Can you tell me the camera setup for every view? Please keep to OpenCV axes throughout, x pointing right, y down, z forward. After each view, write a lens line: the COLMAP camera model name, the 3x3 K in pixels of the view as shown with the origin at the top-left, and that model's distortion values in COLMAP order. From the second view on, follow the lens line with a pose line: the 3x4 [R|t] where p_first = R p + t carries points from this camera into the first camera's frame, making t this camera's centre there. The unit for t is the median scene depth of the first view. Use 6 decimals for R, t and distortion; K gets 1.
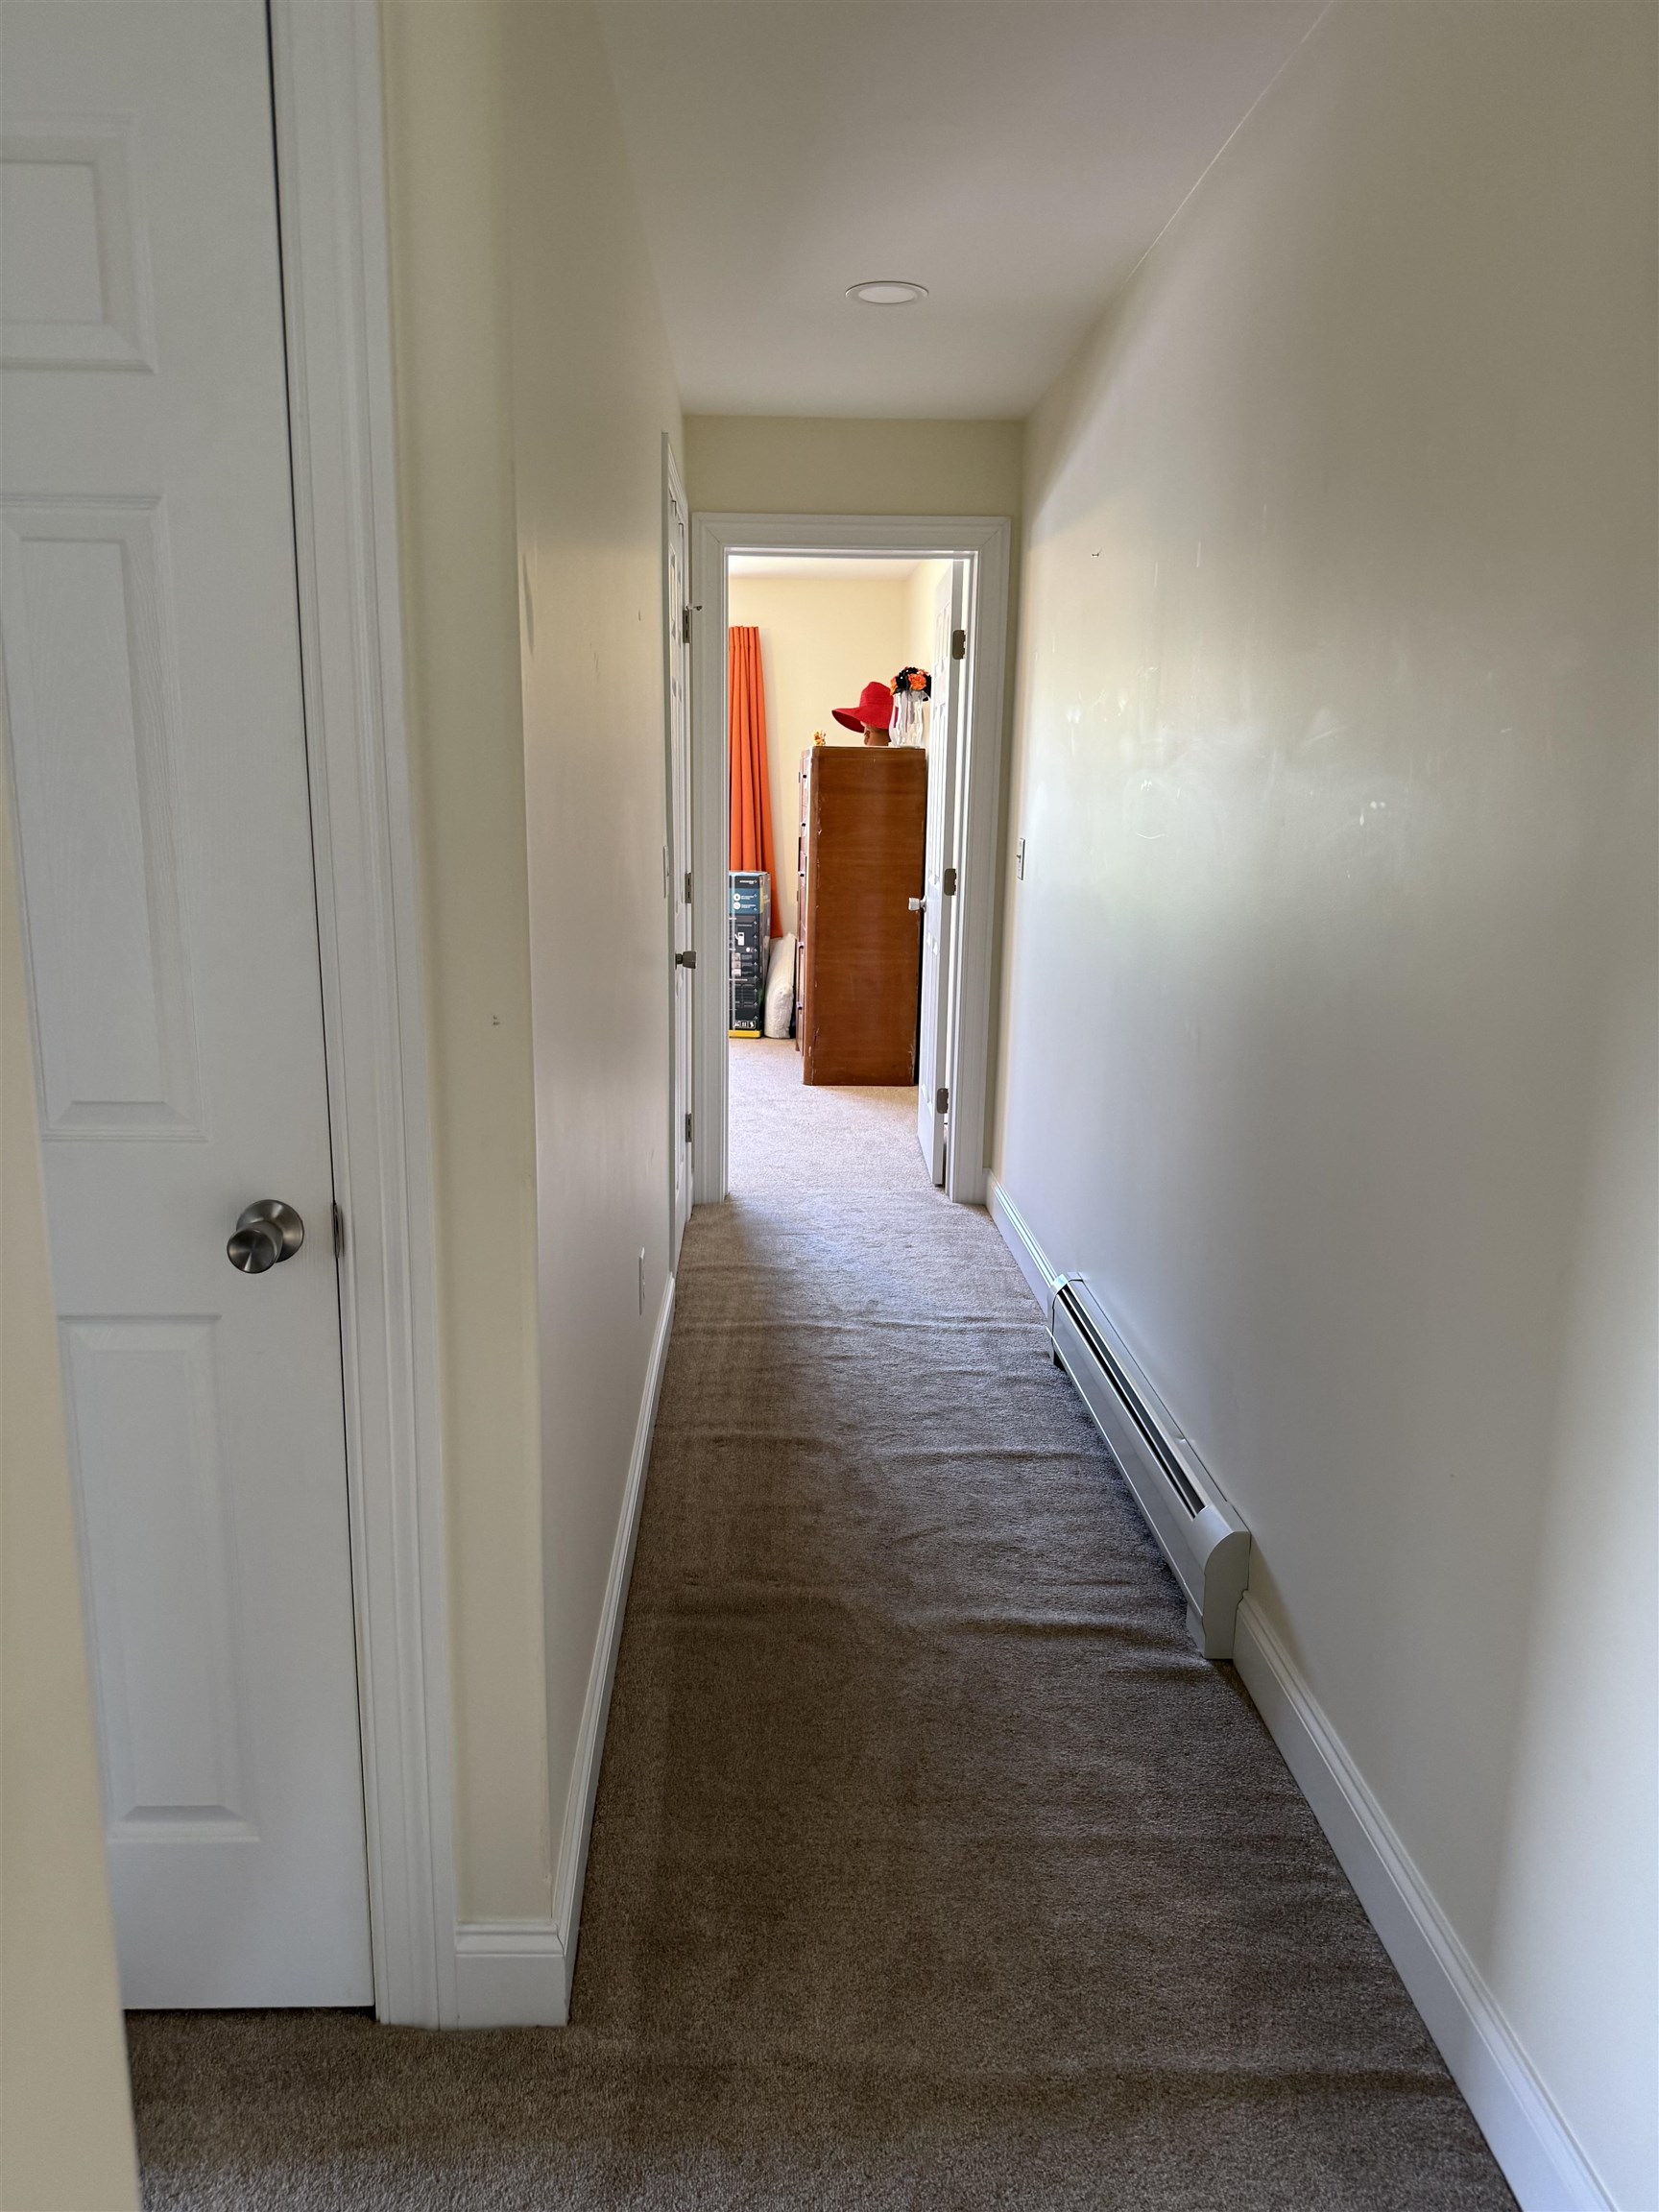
lens RADIAL K [[1573.0, 0, 814.5], [0, 1573.0, 1123.2], [0, 0, 1]] dist [0.055666, -0.050477]
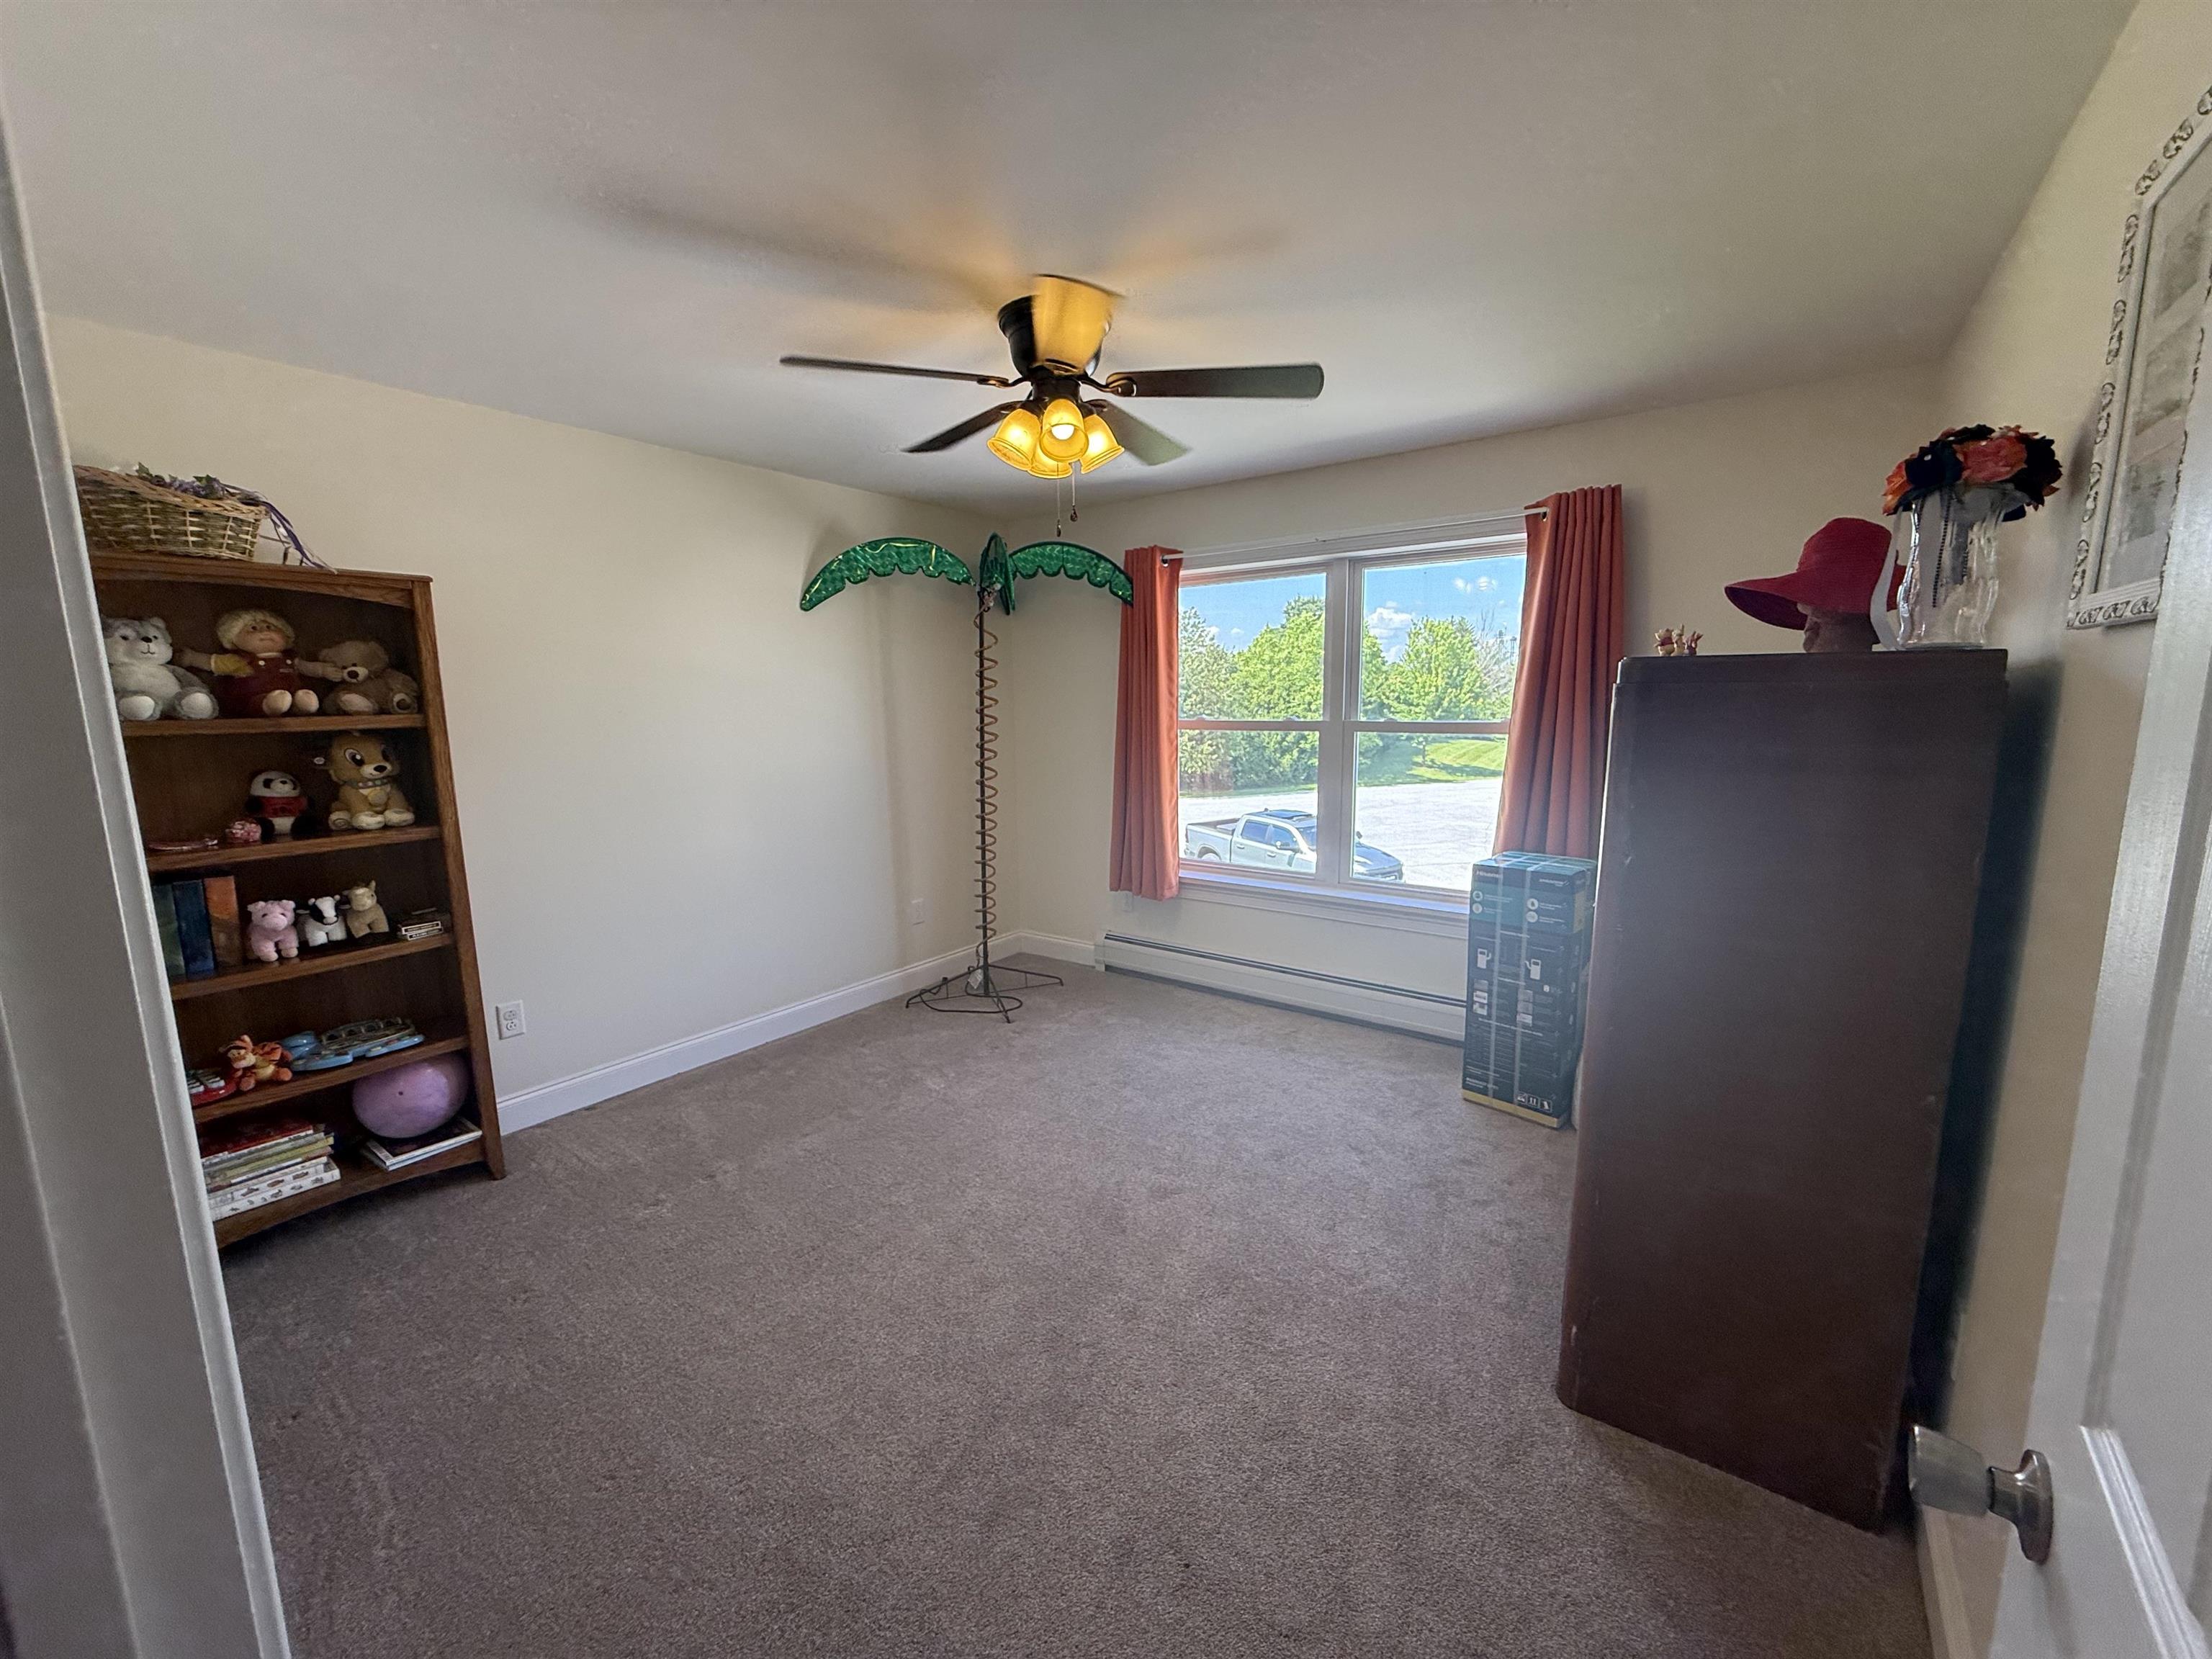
lens RADIAL K [[885.3, 0, 1104.6], [0, 885.3, 825.2], [0, 0, 1]] dist [0.000091, 0.000684]
pose [[0.787117, 0.068243, -0.613016, 0.031511], [-0.112978, 0.992998, -0.034521, -0.148638], [0.606368, 0.096430, 0.789316, 0.638766]]
